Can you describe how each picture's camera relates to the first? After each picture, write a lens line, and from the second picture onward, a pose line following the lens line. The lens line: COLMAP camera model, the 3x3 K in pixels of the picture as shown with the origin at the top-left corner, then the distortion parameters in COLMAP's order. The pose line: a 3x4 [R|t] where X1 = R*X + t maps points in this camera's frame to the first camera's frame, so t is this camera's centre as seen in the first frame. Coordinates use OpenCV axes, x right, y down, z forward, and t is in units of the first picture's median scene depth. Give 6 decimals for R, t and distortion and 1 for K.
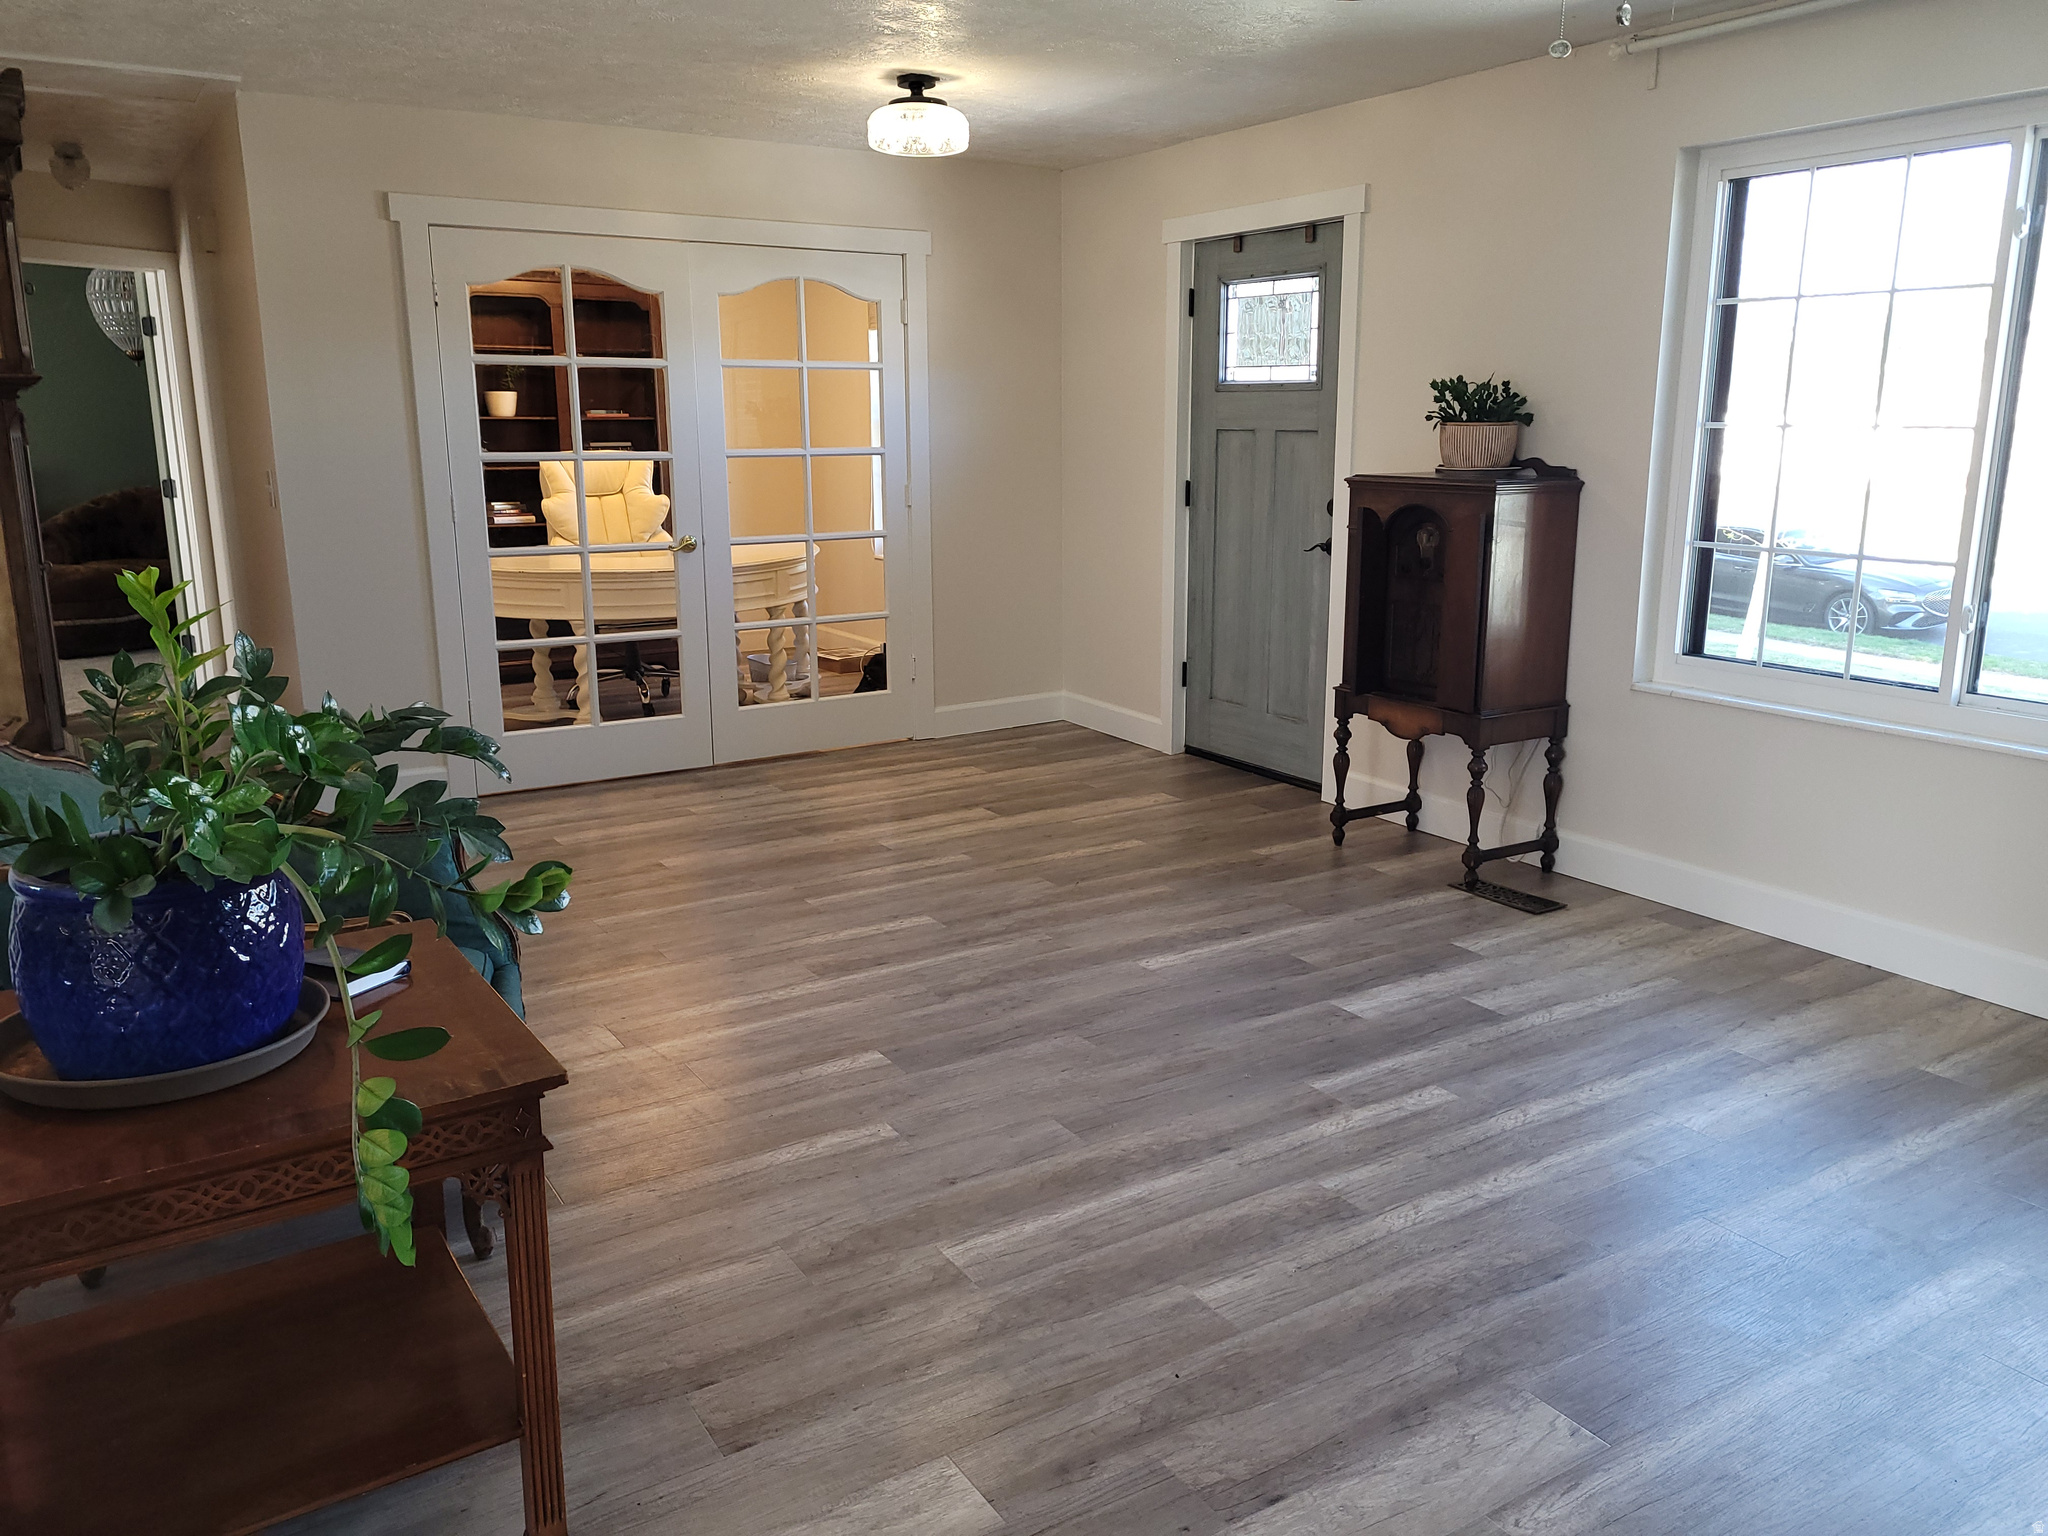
lens RADIAL K [[1548.2, 0, 1036.0], [0, 1548.2, 758.0], [0, 0, 1]] dist [0.051440, -0.022496]
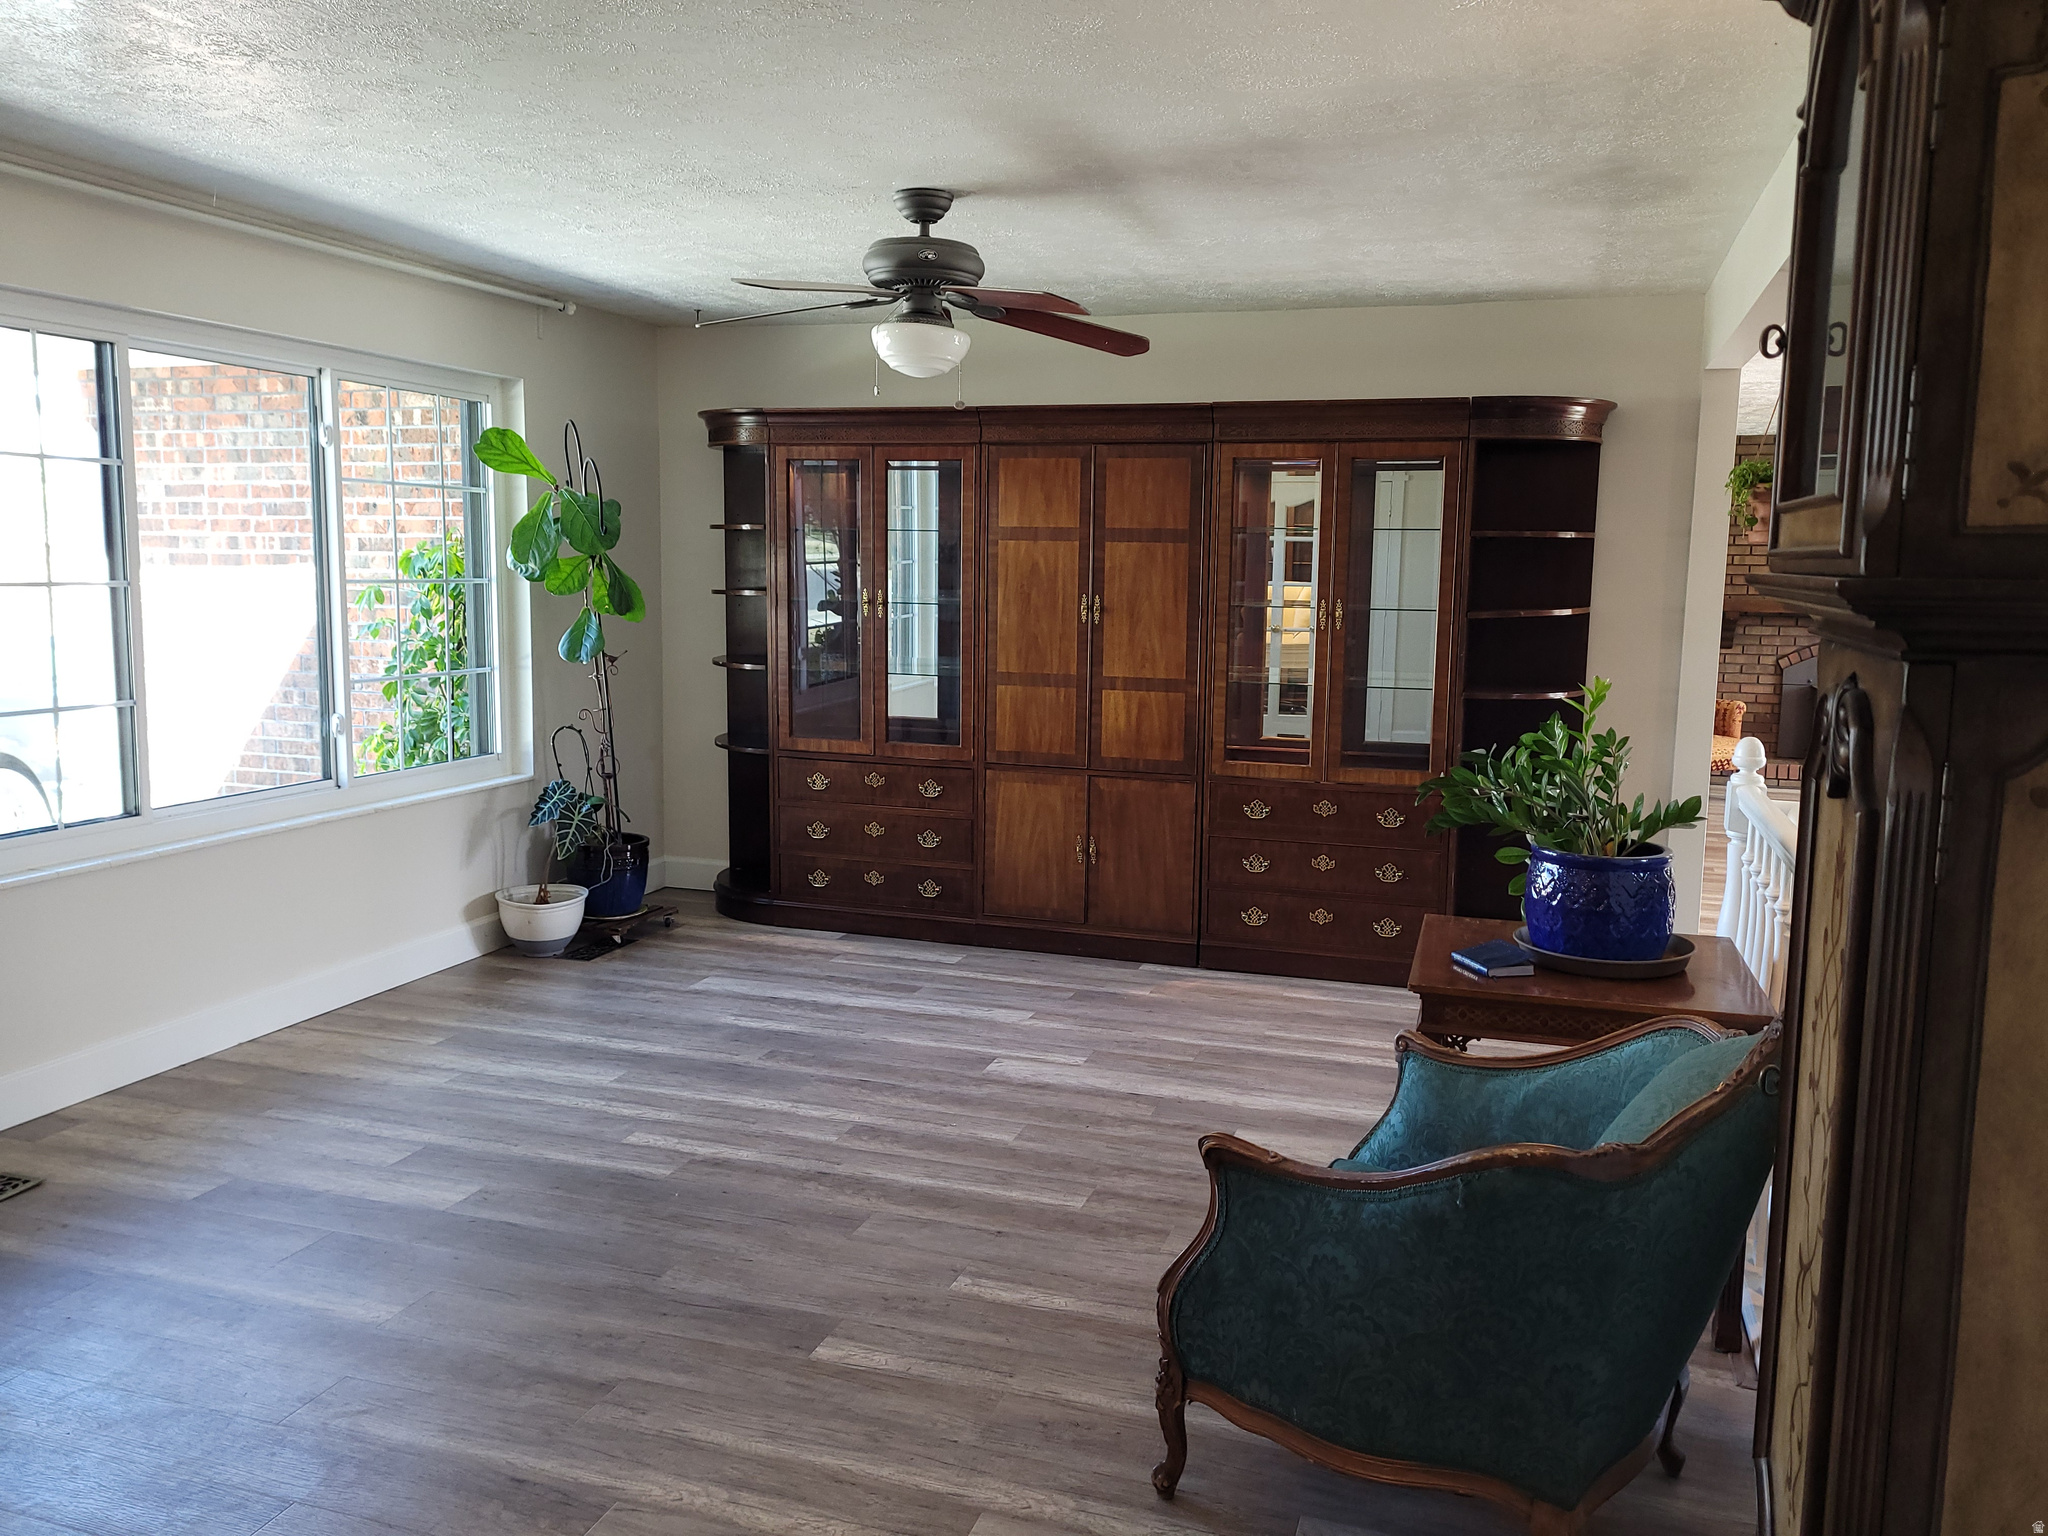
lens RADIAL K [[1548.2, 0, 1028.4], [0, 1548.2, 758.4], [0, 0, 1]] dist [0.051440, -0.022496]
pose [[-0.632579, -0.112248, 0.766319, -0.860866], [0.149490, 0.953140, 0.263013, -0.352650], [-0.759932, 0.280933, -0.586156, 1.439181]]
